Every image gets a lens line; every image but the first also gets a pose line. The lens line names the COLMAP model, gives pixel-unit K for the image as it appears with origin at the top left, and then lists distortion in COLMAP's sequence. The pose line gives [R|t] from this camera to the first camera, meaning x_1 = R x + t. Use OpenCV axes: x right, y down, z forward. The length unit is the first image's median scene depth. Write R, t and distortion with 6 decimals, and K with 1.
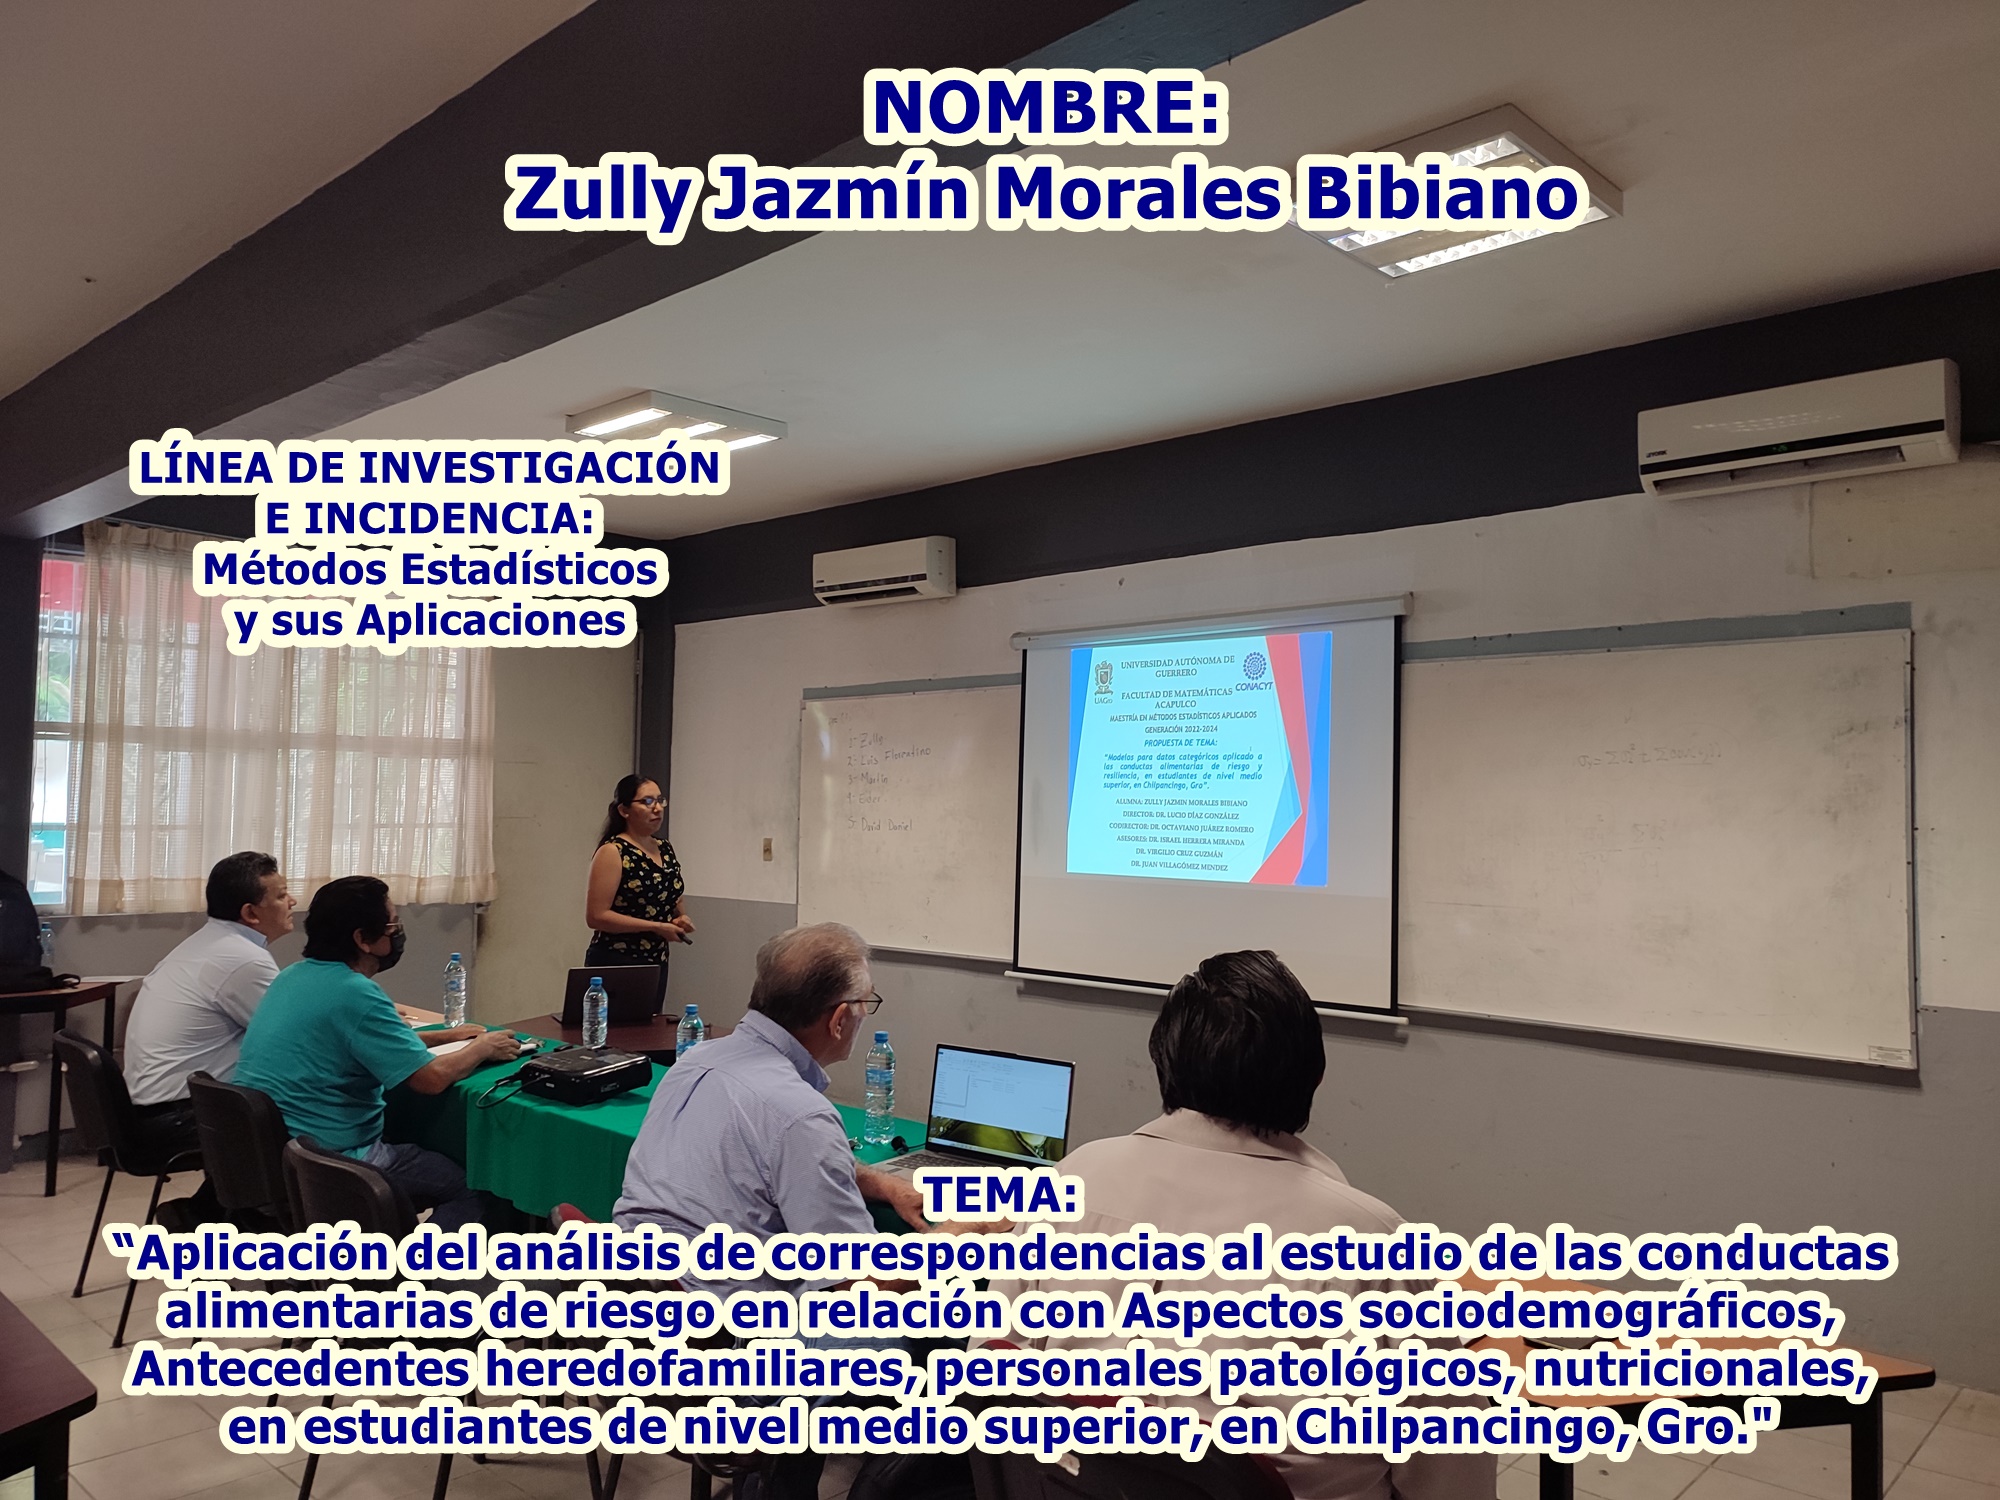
lens RADIAL K [[1441.7, 0, 1011.3], [0, 1441.7, 735.0], [0, 0, 1]] dist [0.035609, -0.025594]
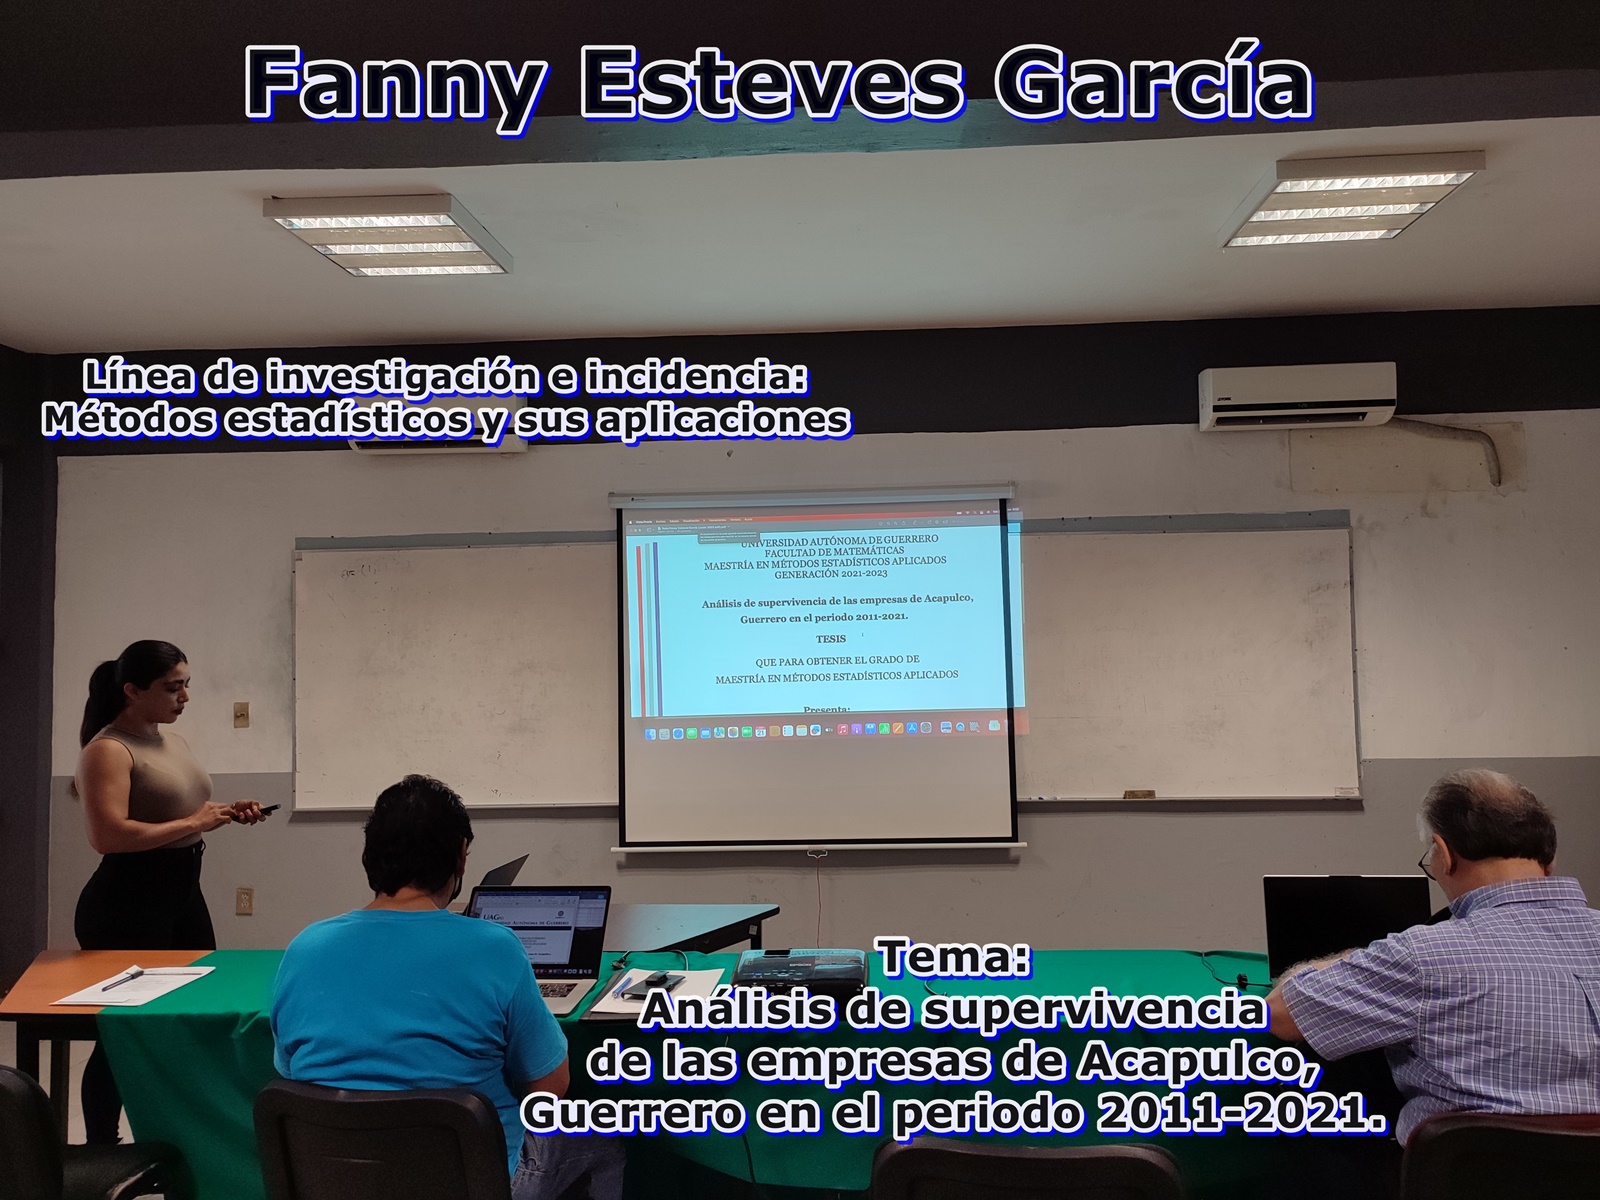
lens RADIAL K [[1153.4, 0, 811.2], [0, 1153.4, 592.7], [0, 0, 1]] dist [0.035609, -0.025594]
pose [[0.764111, 0.004263, 0.645071, -0.619394], [-0.003731, 0.999991, -0.002189, 0.005259], [-0.645074, -0.000735, 0.764120, 0.374000]]
